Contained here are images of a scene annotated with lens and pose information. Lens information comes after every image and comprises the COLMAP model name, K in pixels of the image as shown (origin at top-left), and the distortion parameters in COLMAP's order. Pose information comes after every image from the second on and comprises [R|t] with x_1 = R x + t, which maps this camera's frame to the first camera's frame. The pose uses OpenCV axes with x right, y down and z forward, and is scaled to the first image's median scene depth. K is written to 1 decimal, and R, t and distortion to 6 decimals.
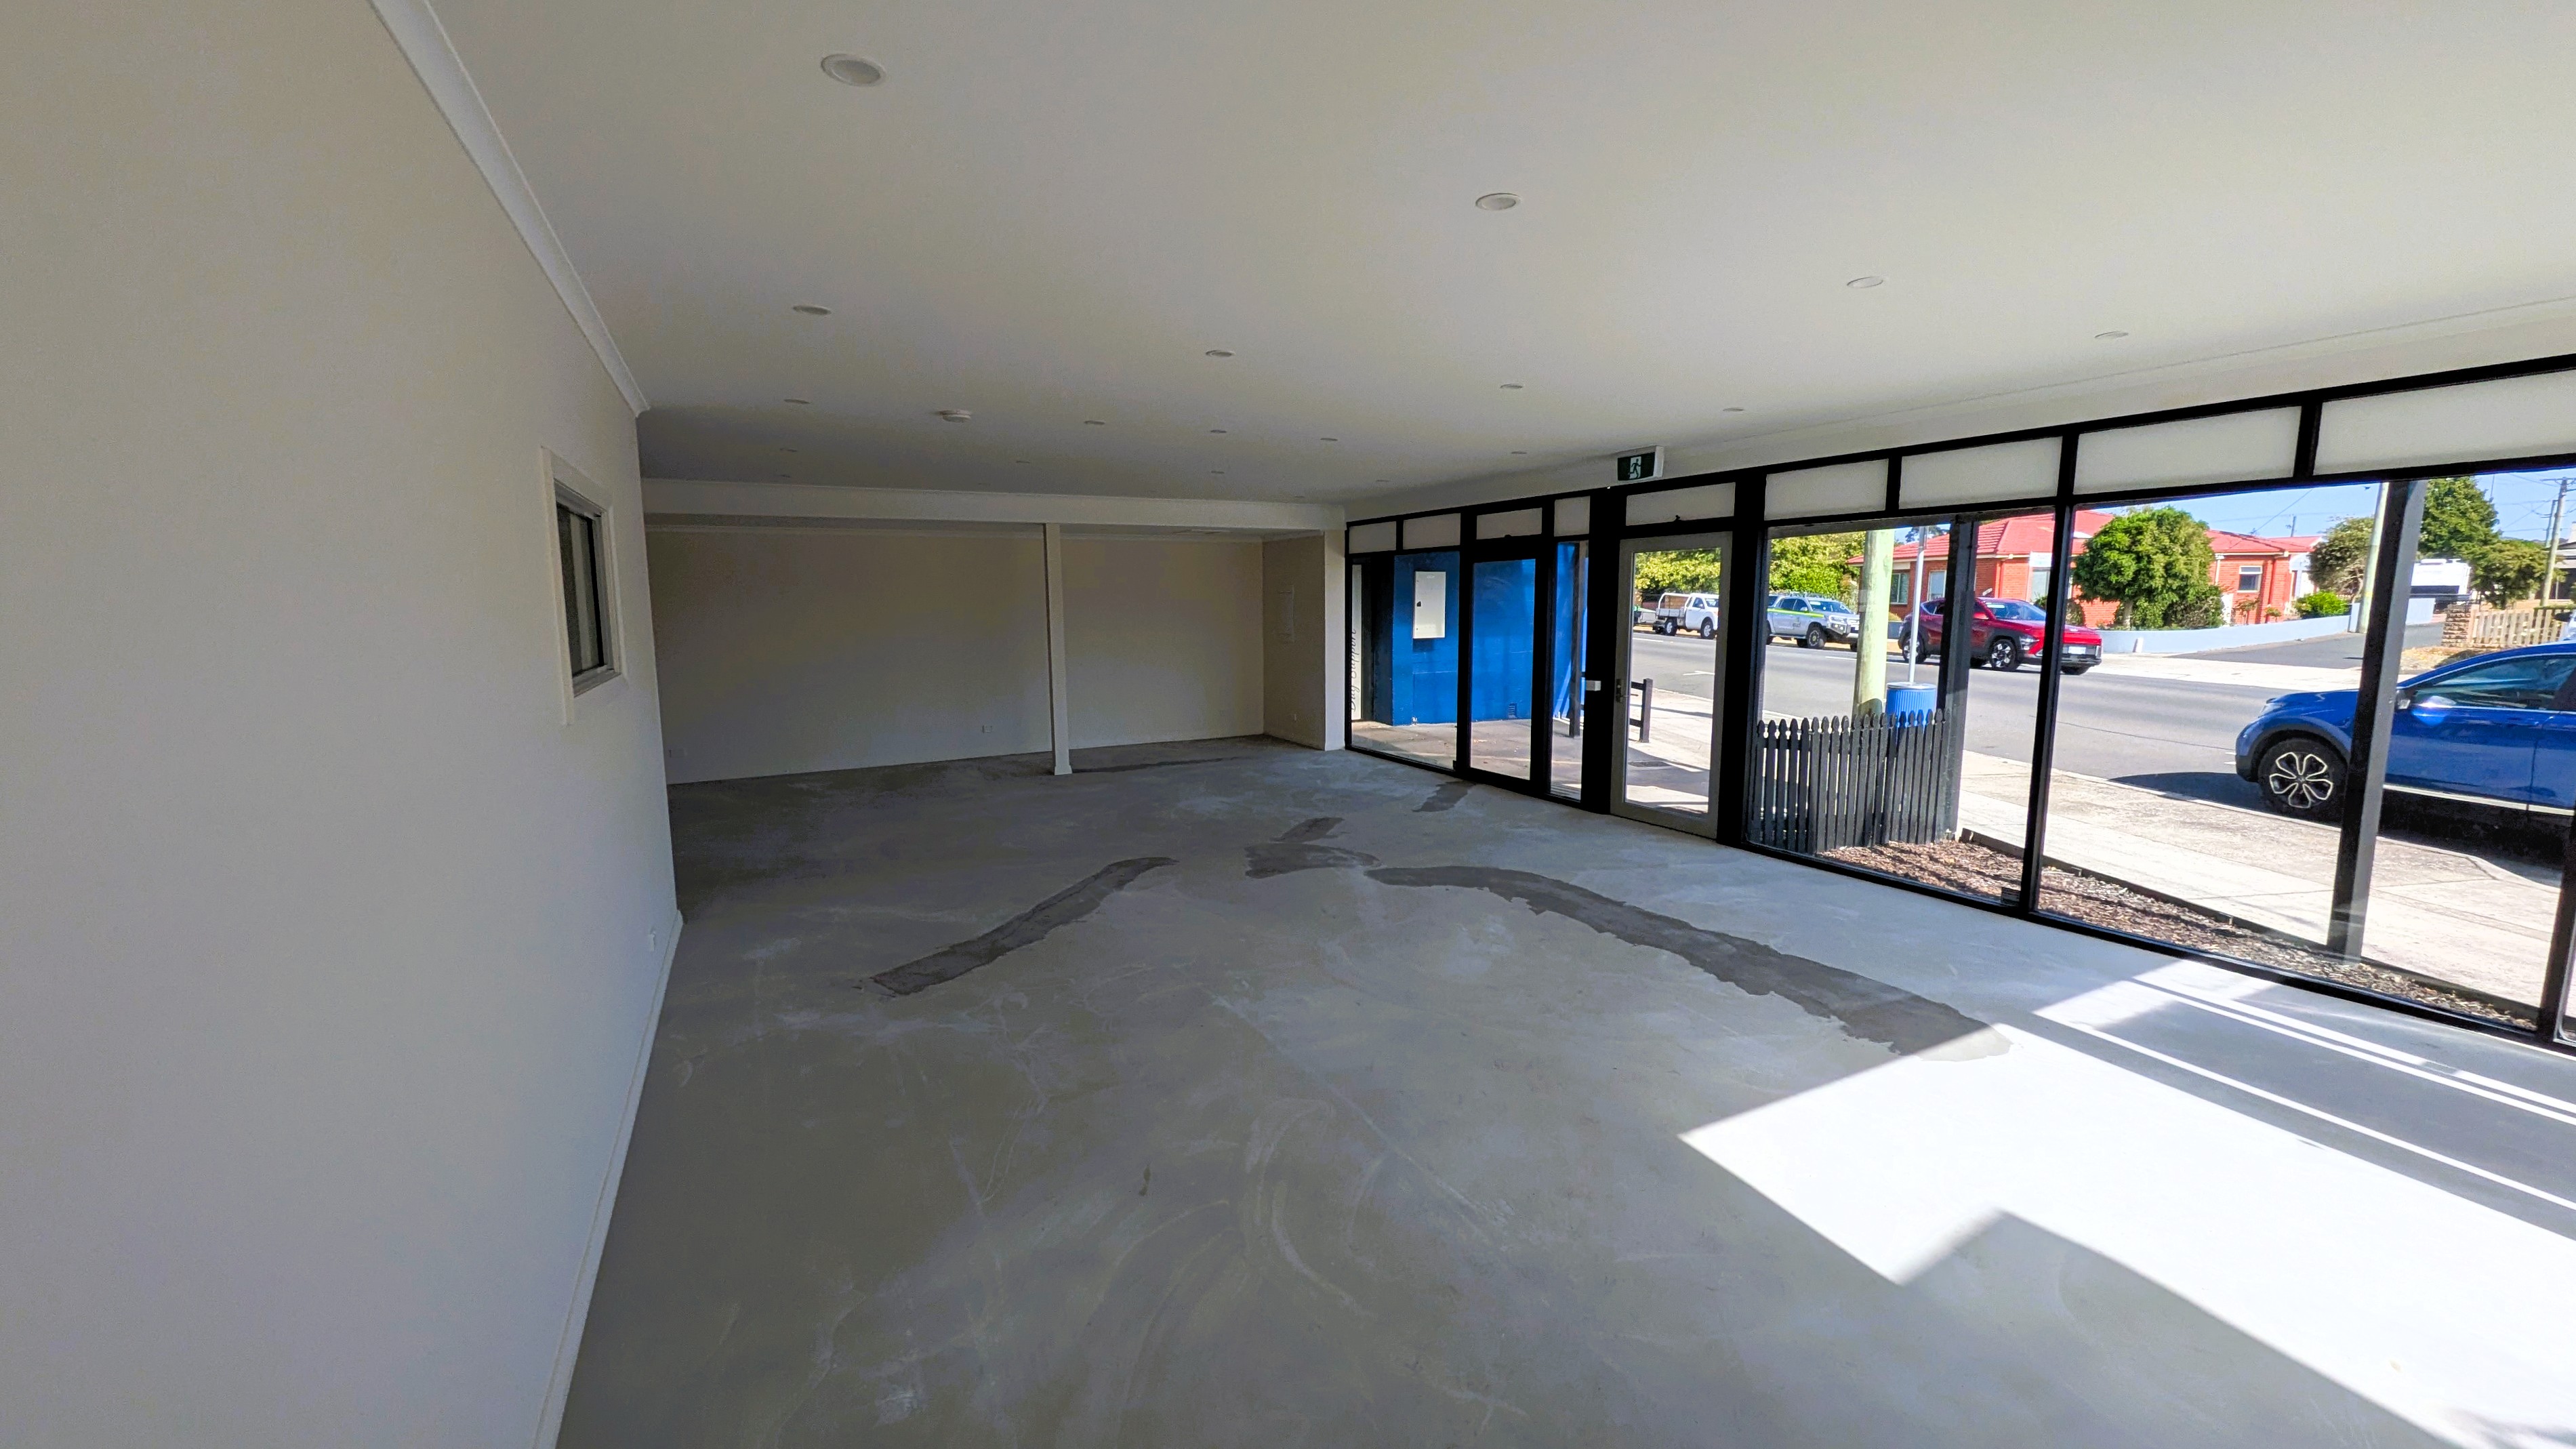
lens RADIAL K [[1010.3, 0, 1286.3], [0, 1010.3, 723.0], [0, 0, 1]] dist [-0.007740, 0.000507]
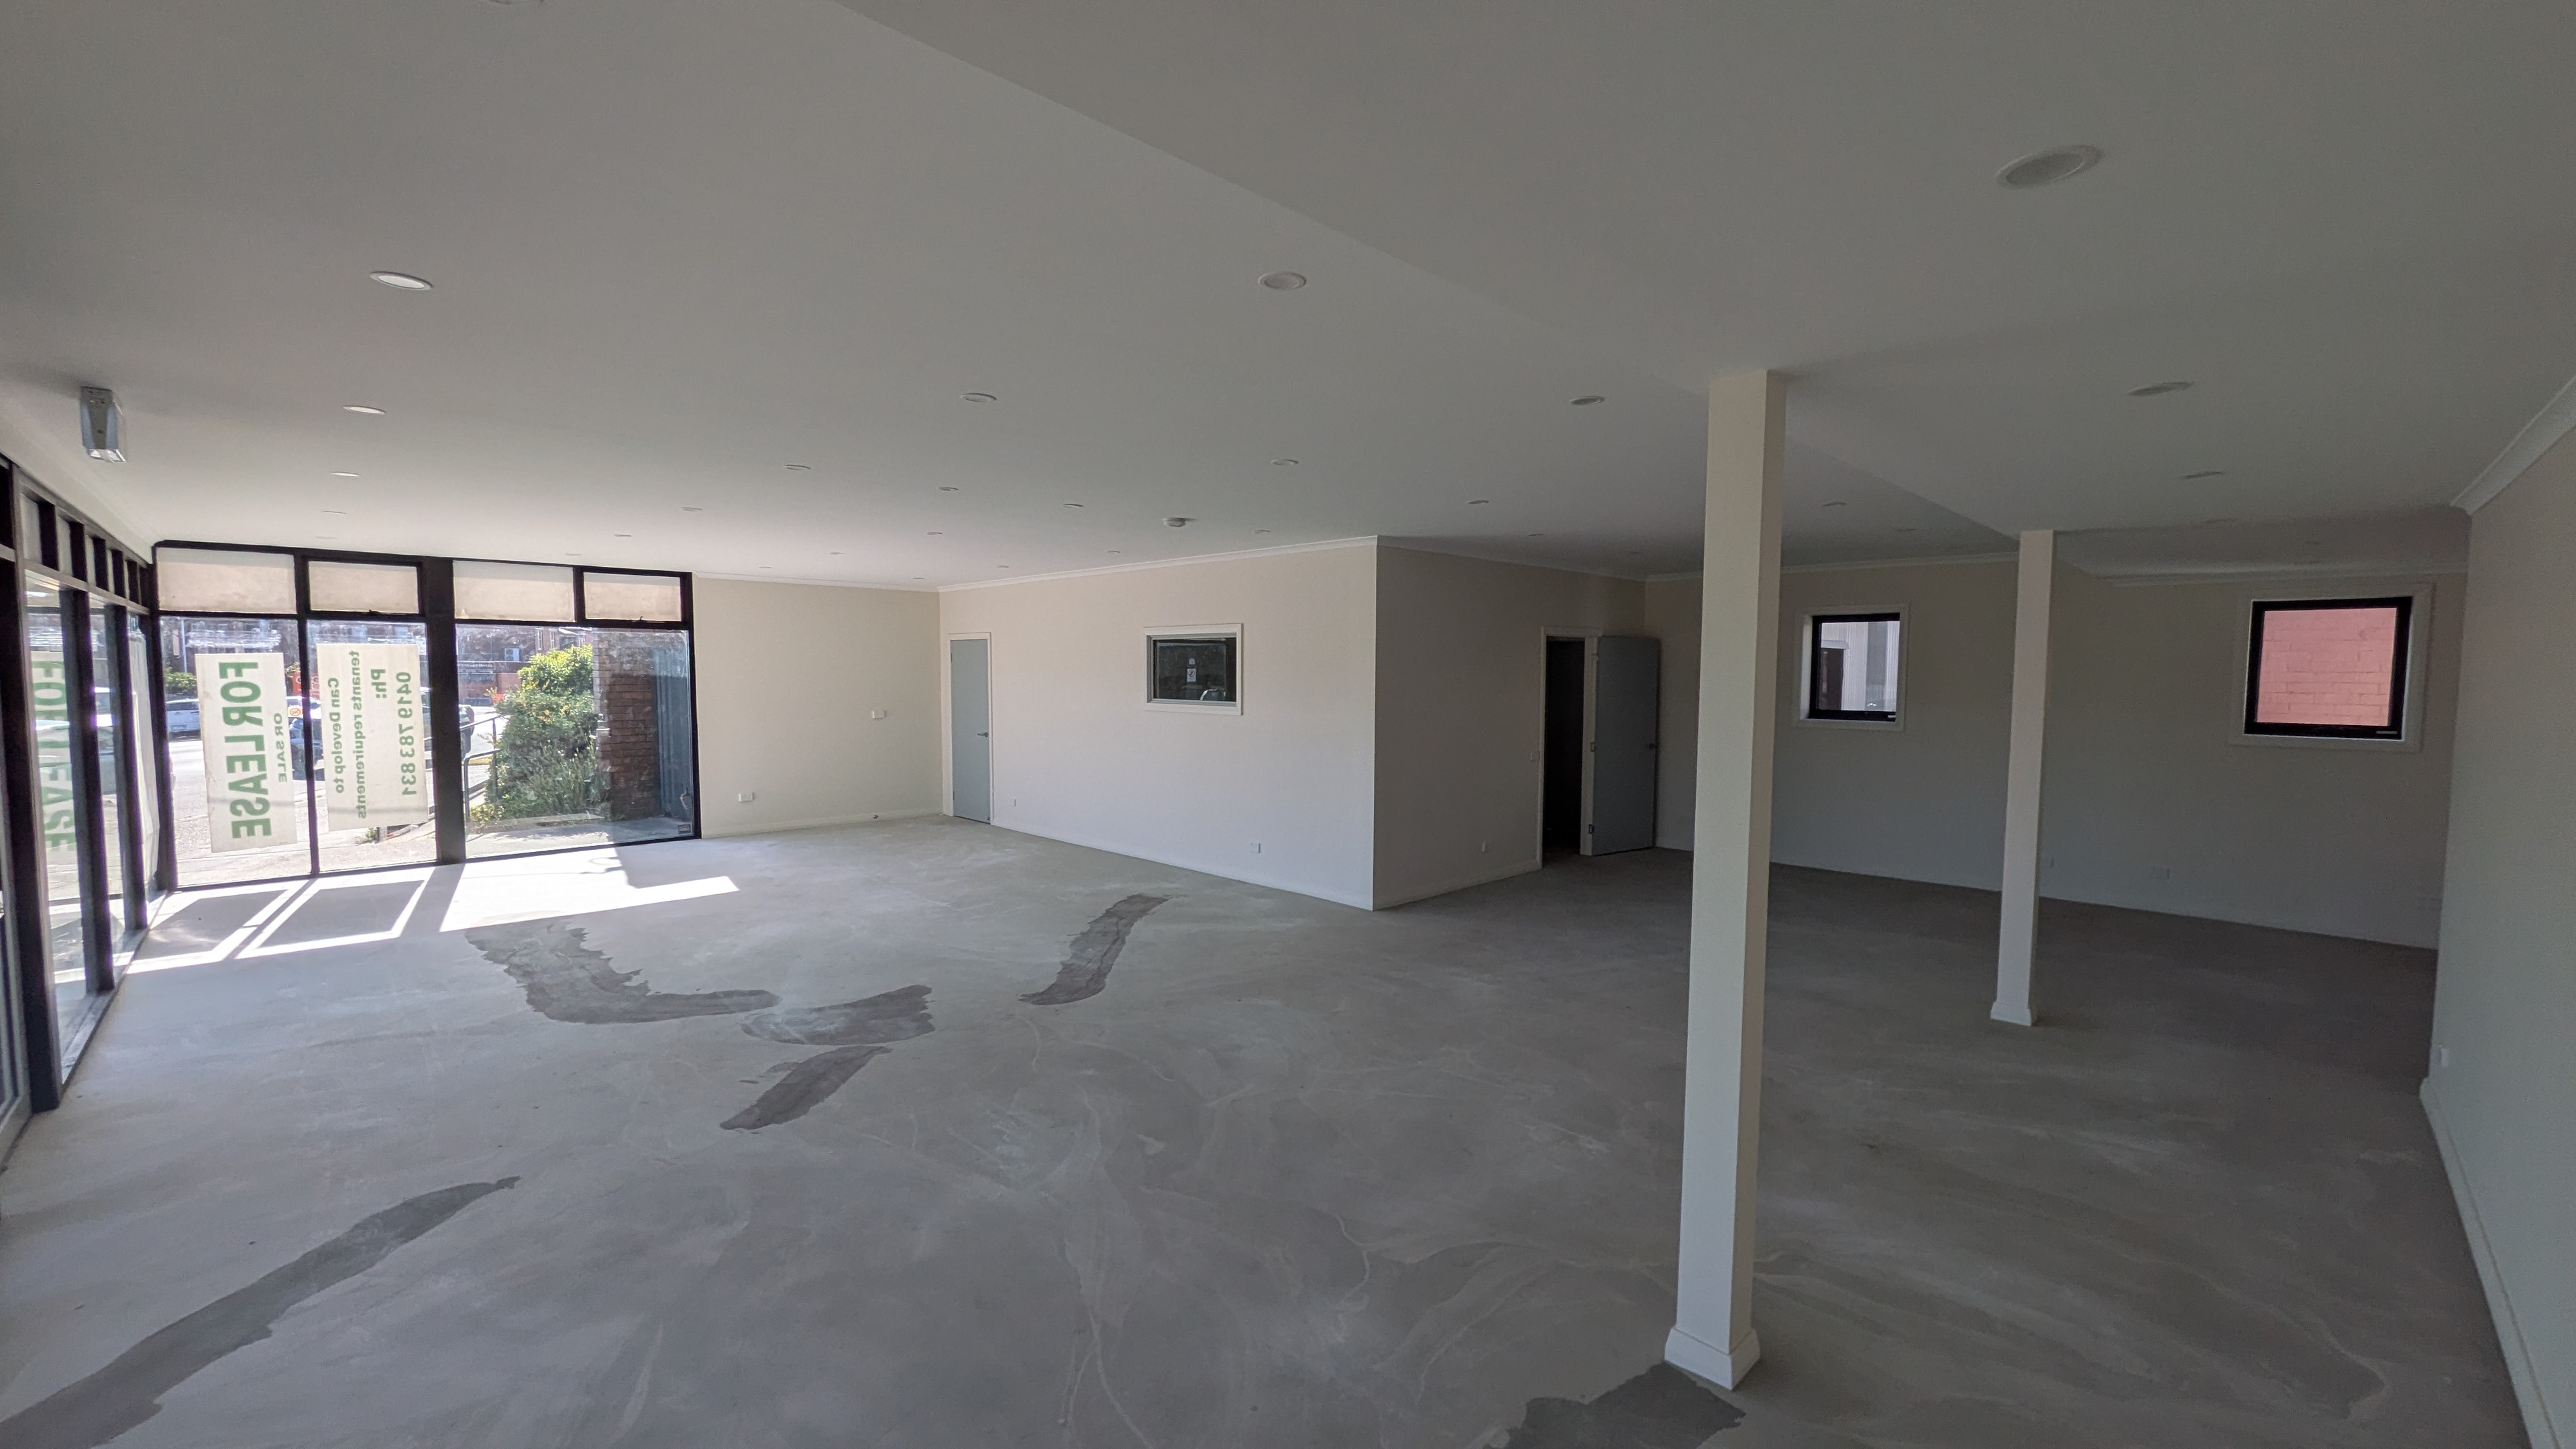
lens RADIAL K [[1010.3, 0, 1282.5], [0, 1010.3, 729.5], [0, 0, 1]] dist [-0.007740, 0.000507]
pose [[-0.956049, 0.019826, -0.292537, -0.082855], [-0.035922, 0.982275, 0.183971, -0.249256], [0.290999, 0.186394, -0.938391, 1.923716]]
